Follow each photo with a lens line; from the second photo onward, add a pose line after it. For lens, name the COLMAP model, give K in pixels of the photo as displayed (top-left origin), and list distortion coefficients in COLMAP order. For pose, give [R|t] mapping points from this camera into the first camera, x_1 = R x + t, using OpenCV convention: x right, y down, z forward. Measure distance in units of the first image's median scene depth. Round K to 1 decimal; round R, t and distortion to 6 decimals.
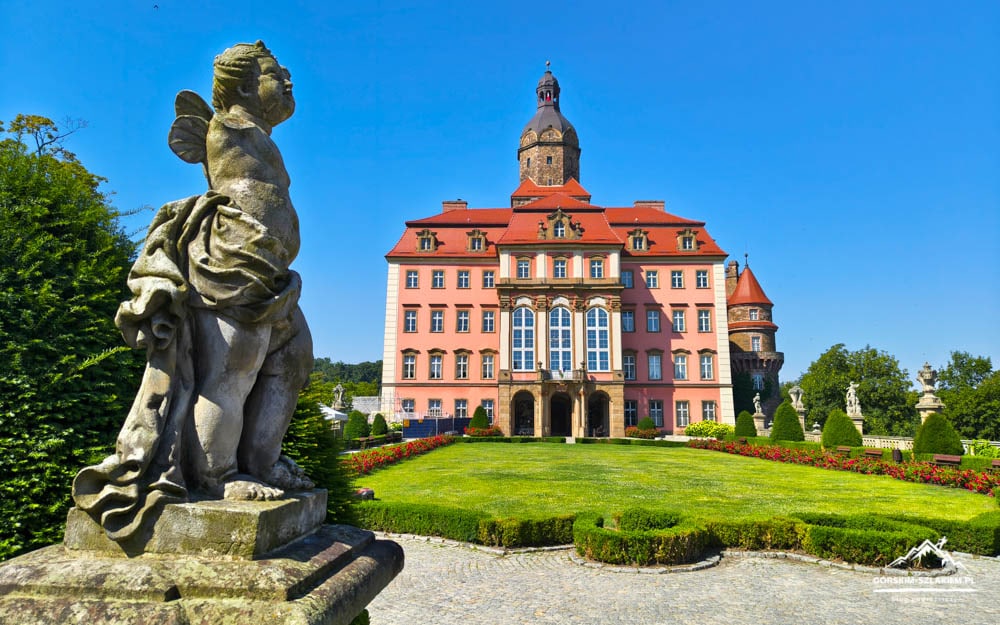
lens RADIAL K [[709.4, 0, 504.2], [0, 709.4, 291.9], [0, 0, 1]] dist [0.026677, -0.013188]
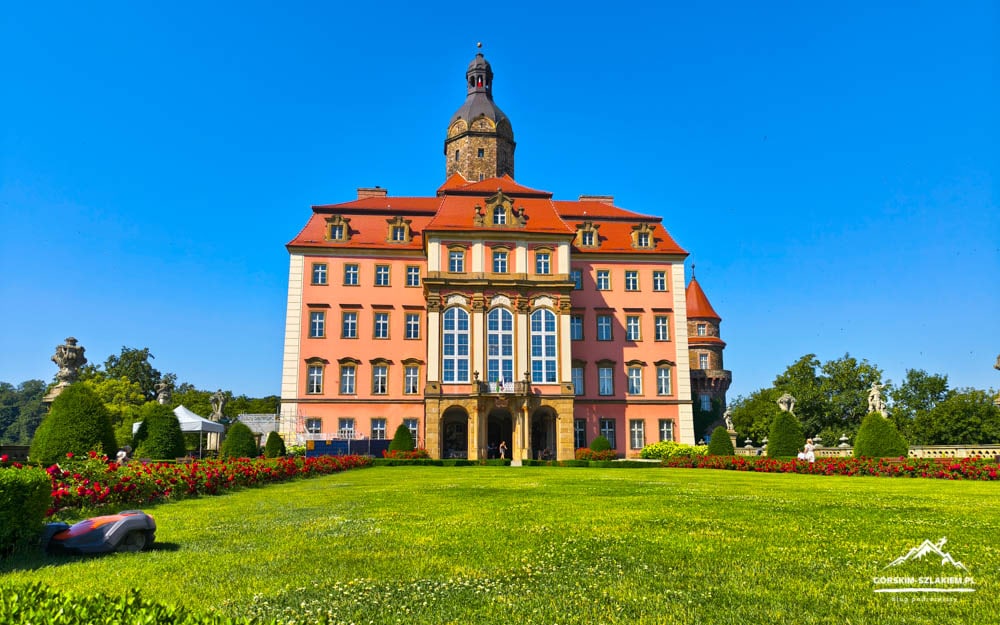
lens RADIAL K [[709.4, 0, 503.0], [0, 709.4, 348.3], [0, 0, 1]] dist [0.026677, -0.013188]
pose [[0.992745, 0.010718, 0.119761, -0.016409], [-0.013901, 0.999571, 0.025773, 0.045230], [-0.119433, -0.027251, 0.992468, 0.155558]]
